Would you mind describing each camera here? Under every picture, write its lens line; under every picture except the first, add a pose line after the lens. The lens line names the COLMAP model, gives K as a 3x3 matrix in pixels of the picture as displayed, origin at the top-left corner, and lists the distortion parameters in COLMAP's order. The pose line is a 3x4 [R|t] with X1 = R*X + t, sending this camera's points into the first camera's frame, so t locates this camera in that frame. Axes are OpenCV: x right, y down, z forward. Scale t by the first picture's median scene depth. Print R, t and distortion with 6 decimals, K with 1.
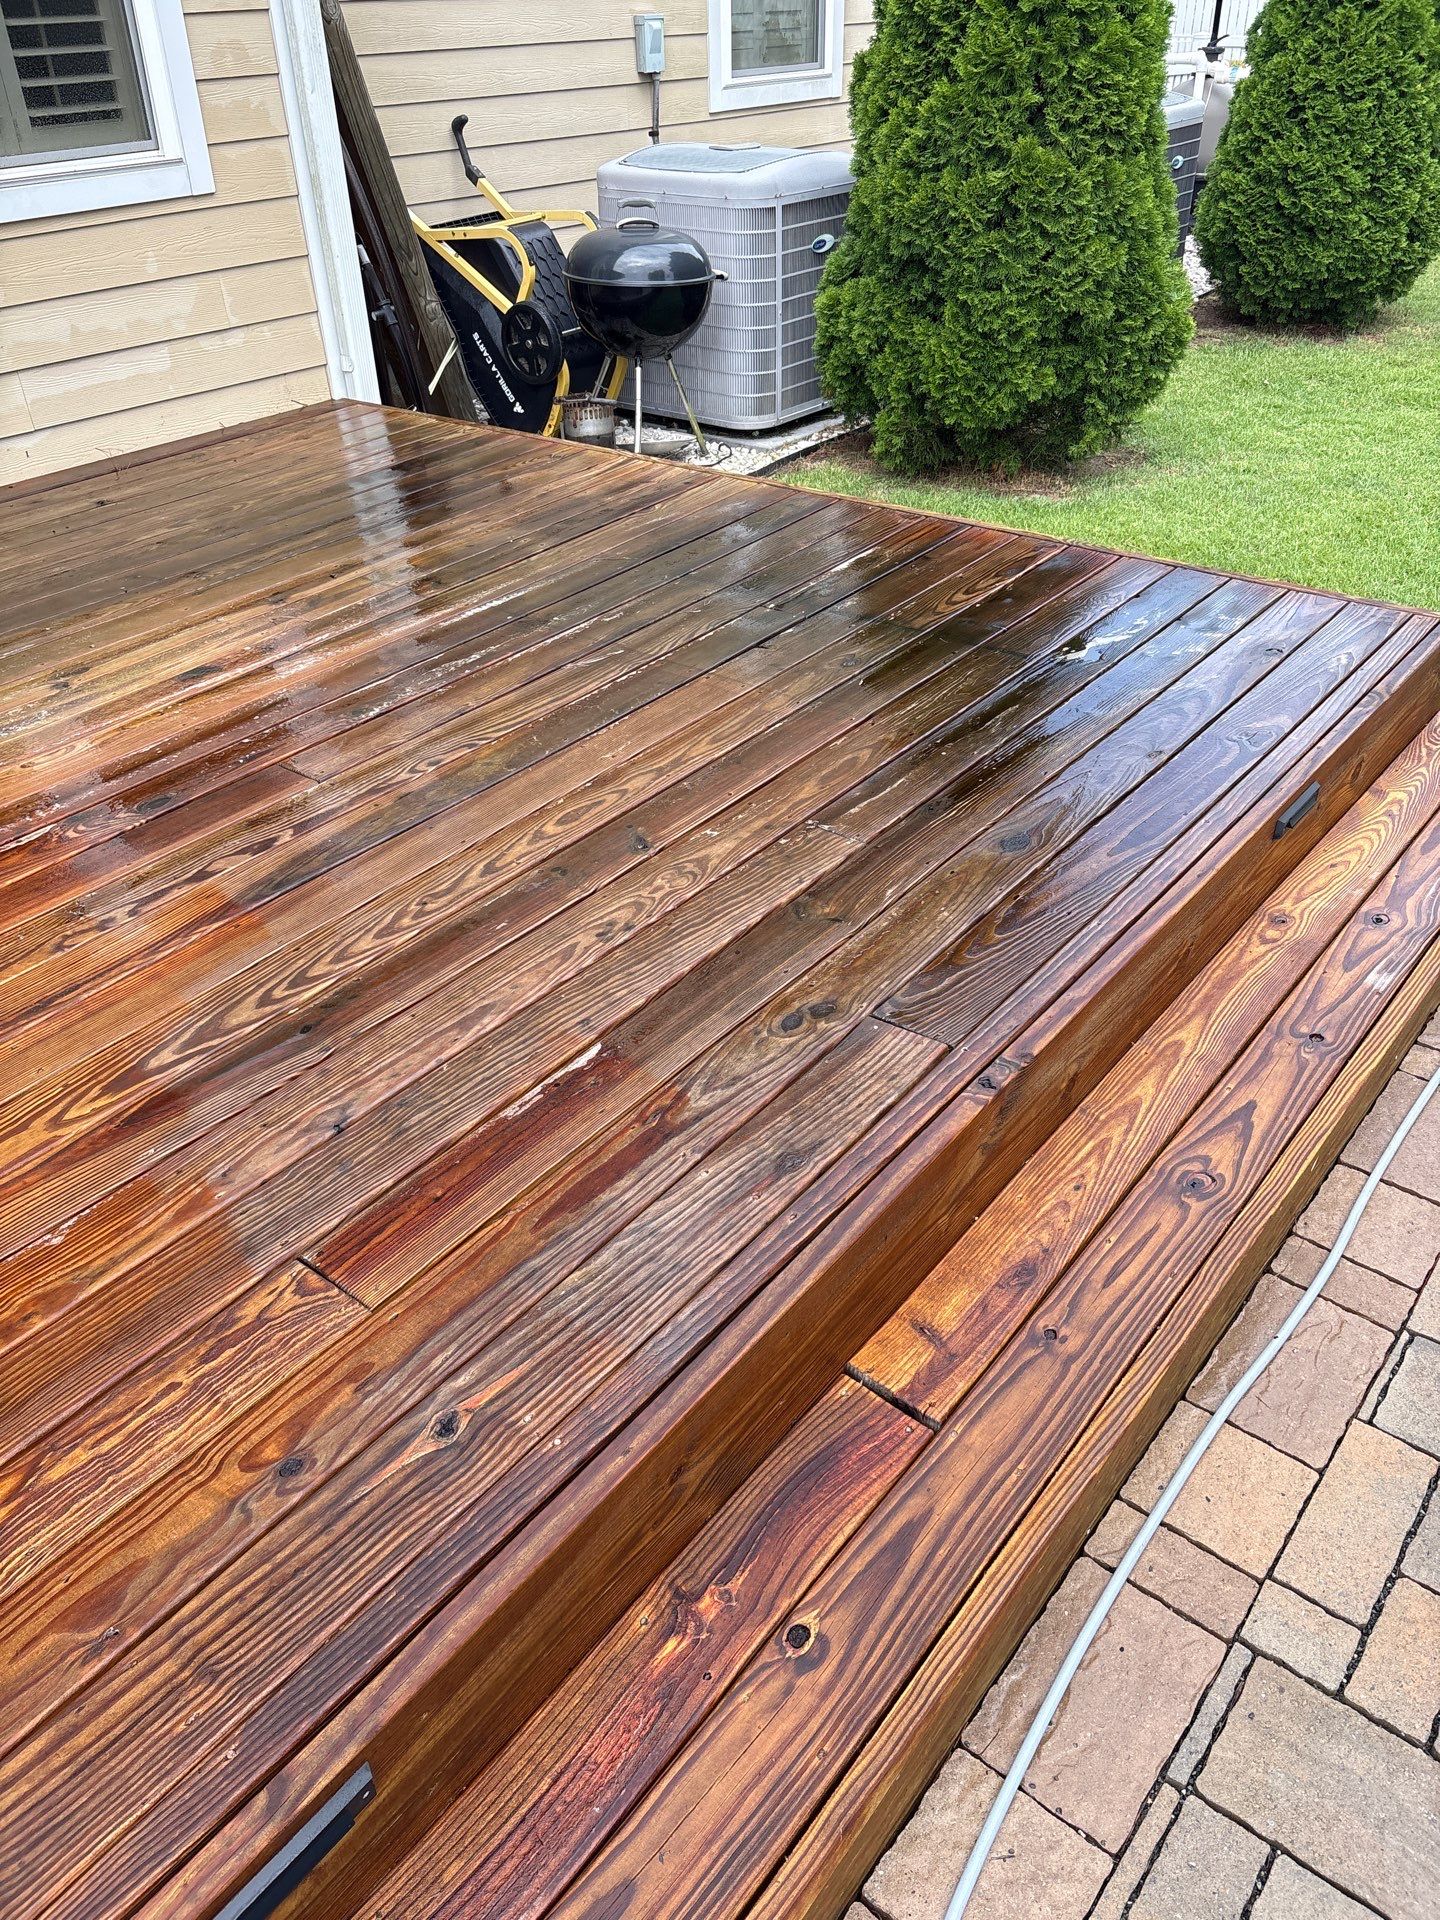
lens RADIAL K [[1457.4, 0, 740.6], [0, 1457.4, 954.9], [0, 0, 1]] dist [0.029068, -0.029907]
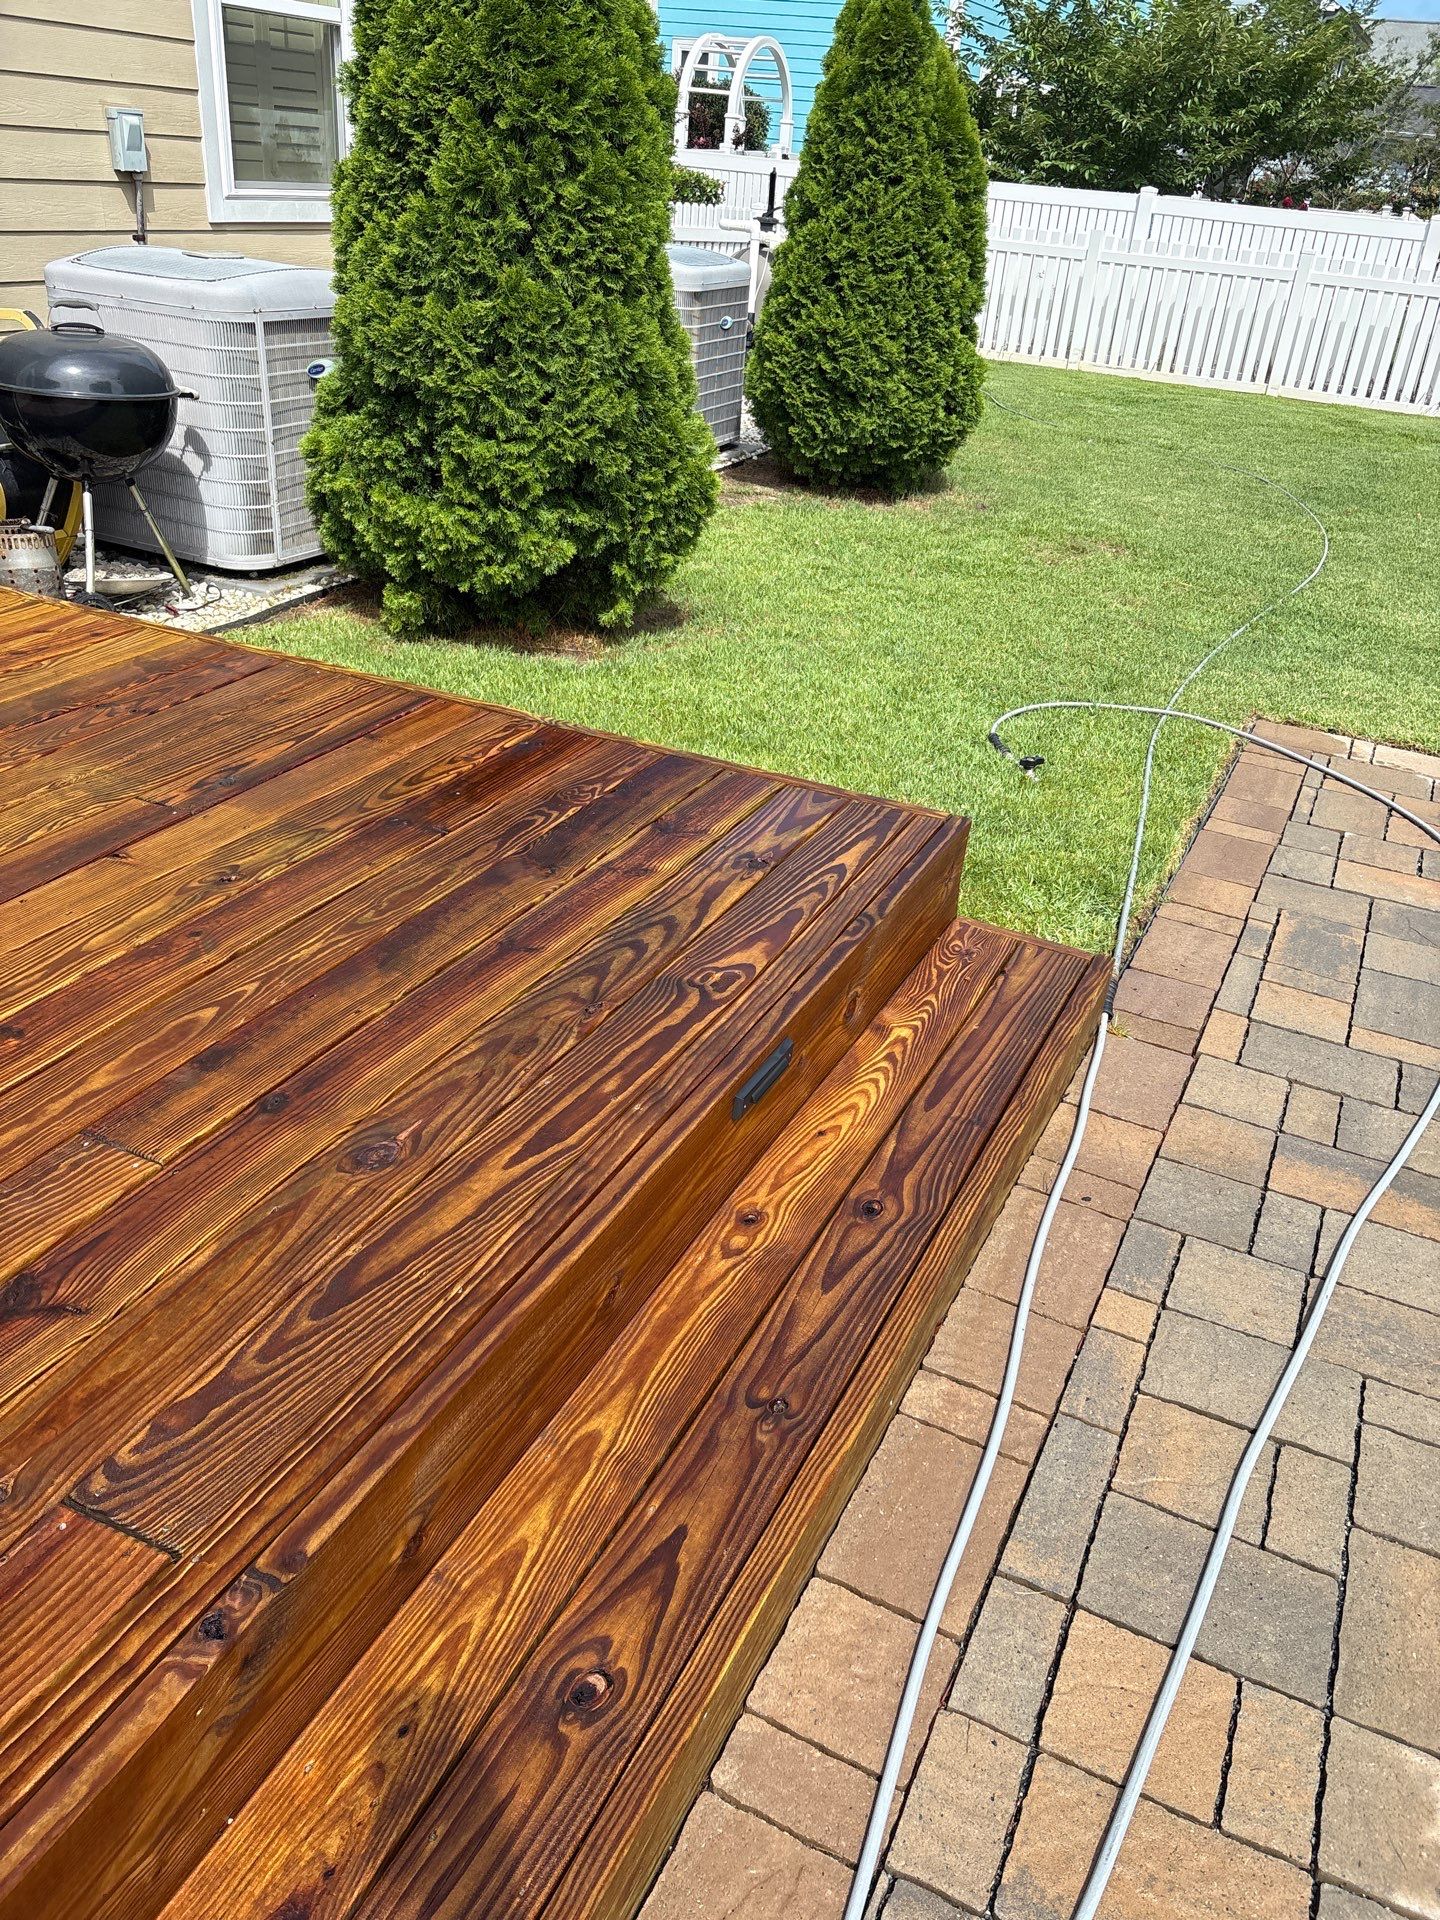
lens RADIAL K [[1453.7, 0, 741.0], [0, 1453.7, 981.9], [0, 0, 1]] dist [0.023547, -0.000208]
pose [[0.970703, -0.030308, 0.238365, 0.145813], [0.046775, 0.996870, -0.063732, -0.081492], [-0.235687, 0.073015, 0.969082, 0.187722]]
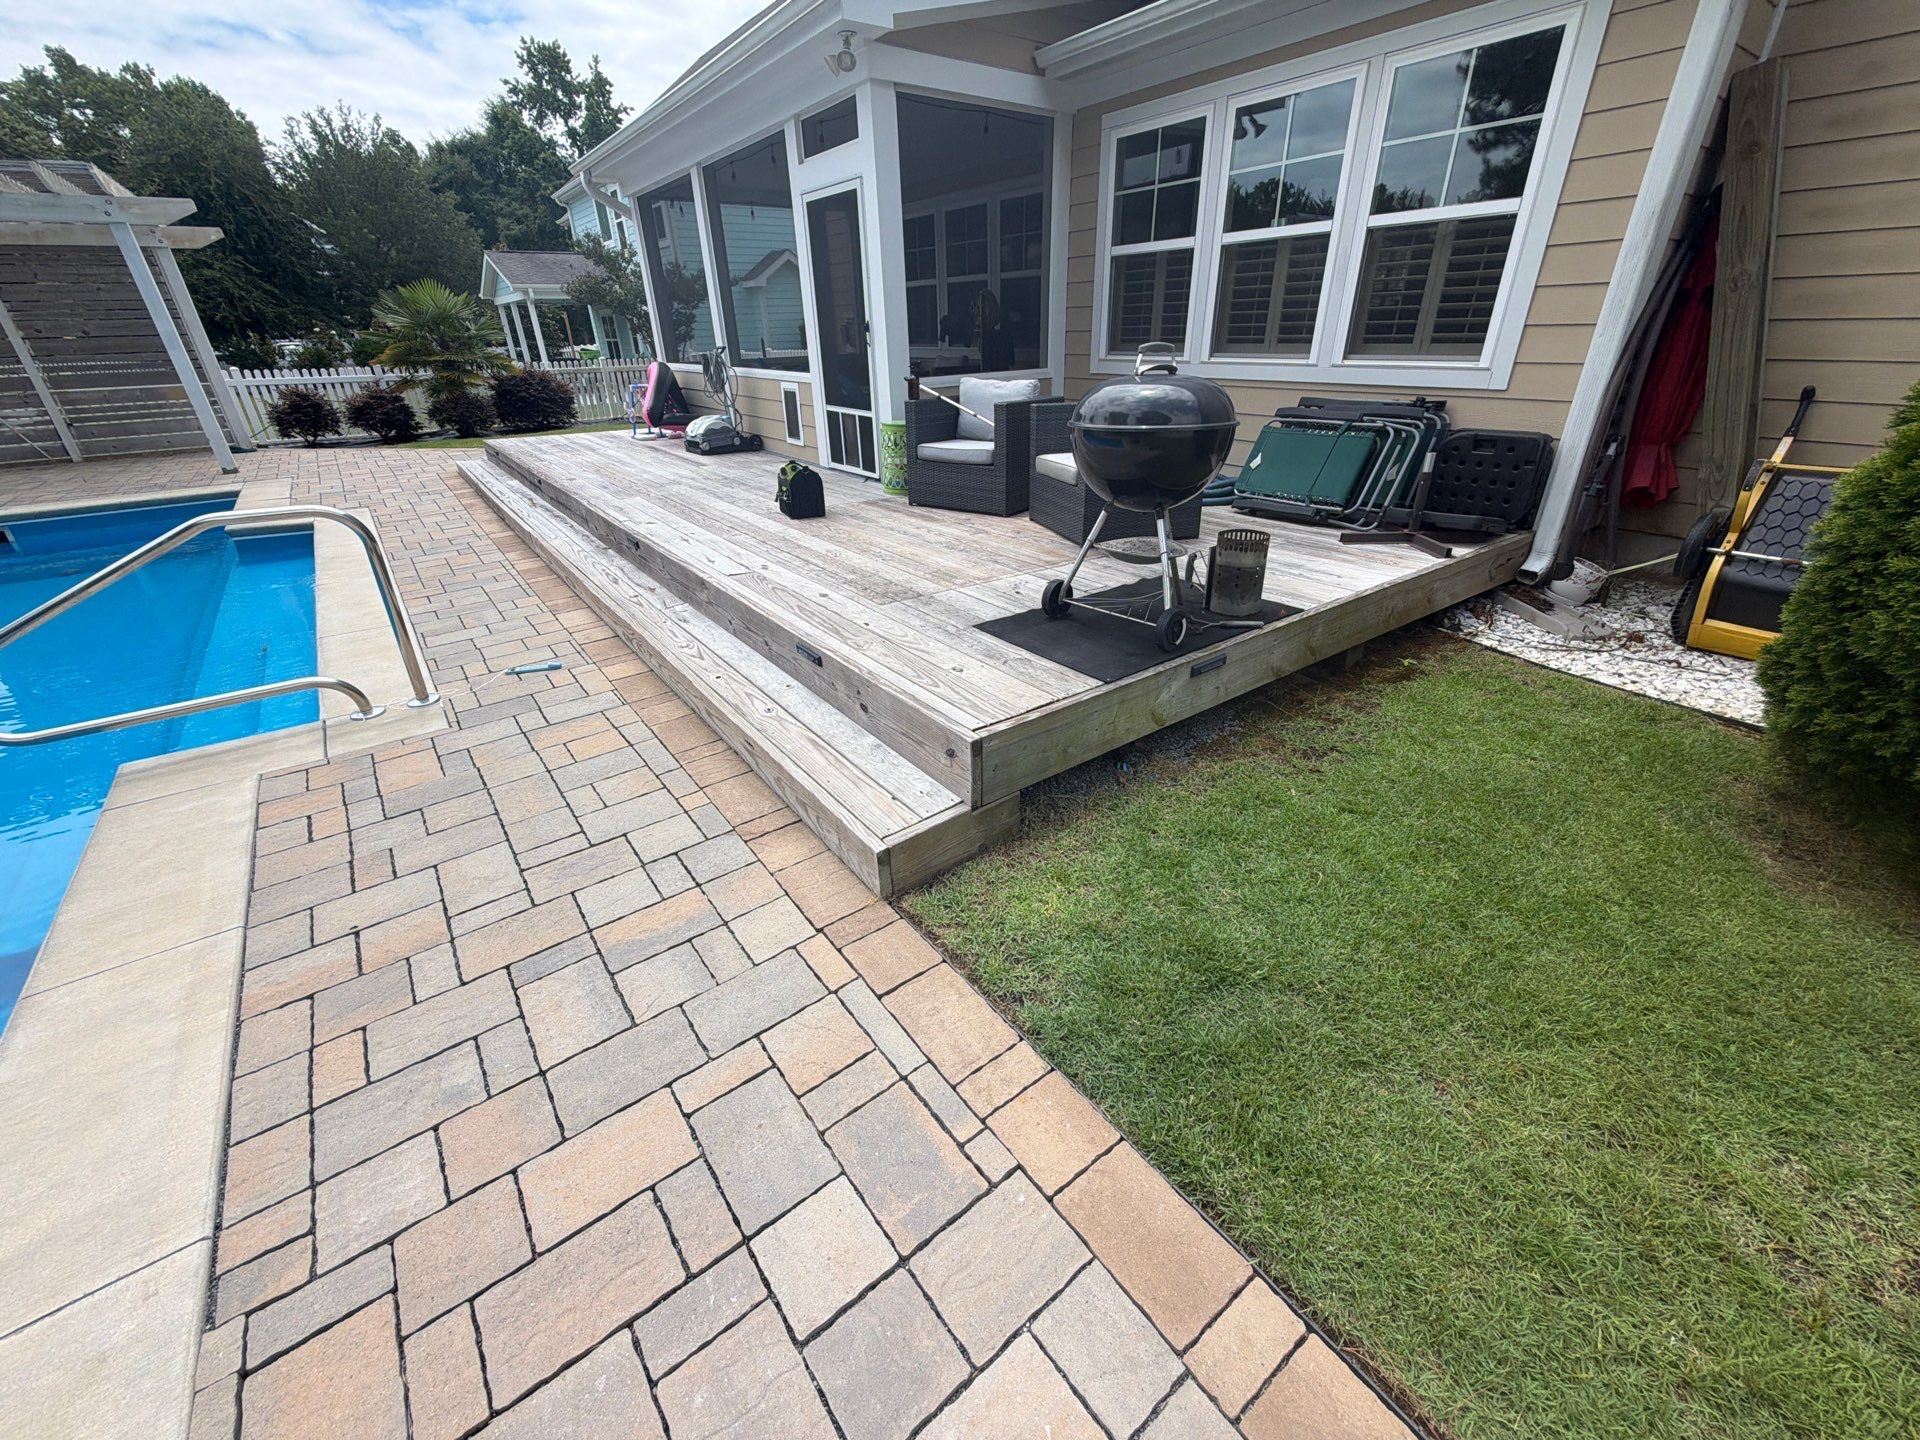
lens RADIAL K [[762.2, 0, 949.4], [0, 762.2, 711.7], [0, 0, 1]] dist [0.000388, -0.000503]
pose [[-0.257194, 0.460302, -0.849690, 1.006355], [-0.522706, 0.673276, 0.522951, -0.558258], [0.812792, 0.578638, 0.067440, 0.900284]]
